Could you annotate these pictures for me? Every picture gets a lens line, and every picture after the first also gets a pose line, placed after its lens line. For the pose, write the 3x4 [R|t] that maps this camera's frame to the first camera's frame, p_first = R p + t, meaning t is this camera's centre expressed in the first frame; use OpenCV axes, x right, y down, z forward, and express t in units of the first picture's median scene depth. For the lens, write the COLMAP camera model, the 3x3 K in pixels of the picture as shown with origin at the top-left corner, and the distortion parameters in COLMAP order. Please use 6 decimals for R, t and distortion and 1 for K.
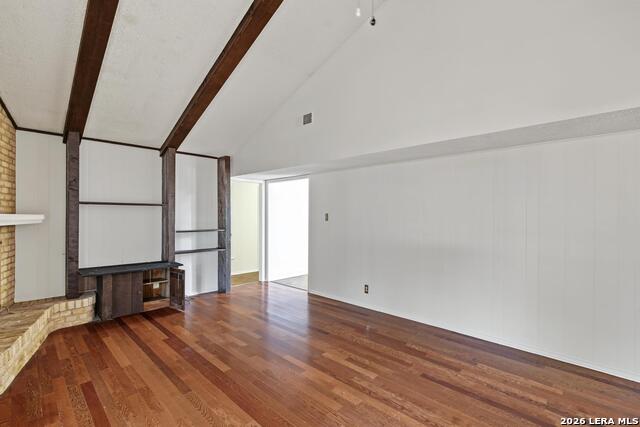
lens RADIAL K [[293.1, 0, 317.5], [0, 293.1, 211.1], [0, 0, 1]] dist [-0.008759, 0.001412]
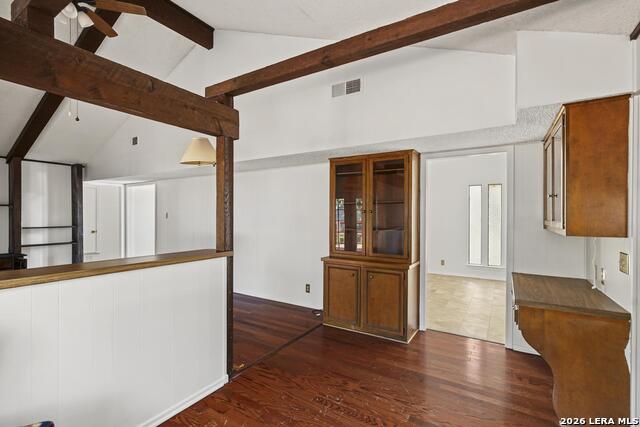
lens RADIAL K [[304.1, 0, 325.0], [0, 304.1, 212.9], [0, 0, 1]] dist [0.006126, 0.001251]
pose [[0.978629, -0.001179, 0.205629, 0.542376], [-0.001173, 0.999935, 0.011314, -0.007556], [-0.205629, -0.011313, 0.978565, -0.545836]]
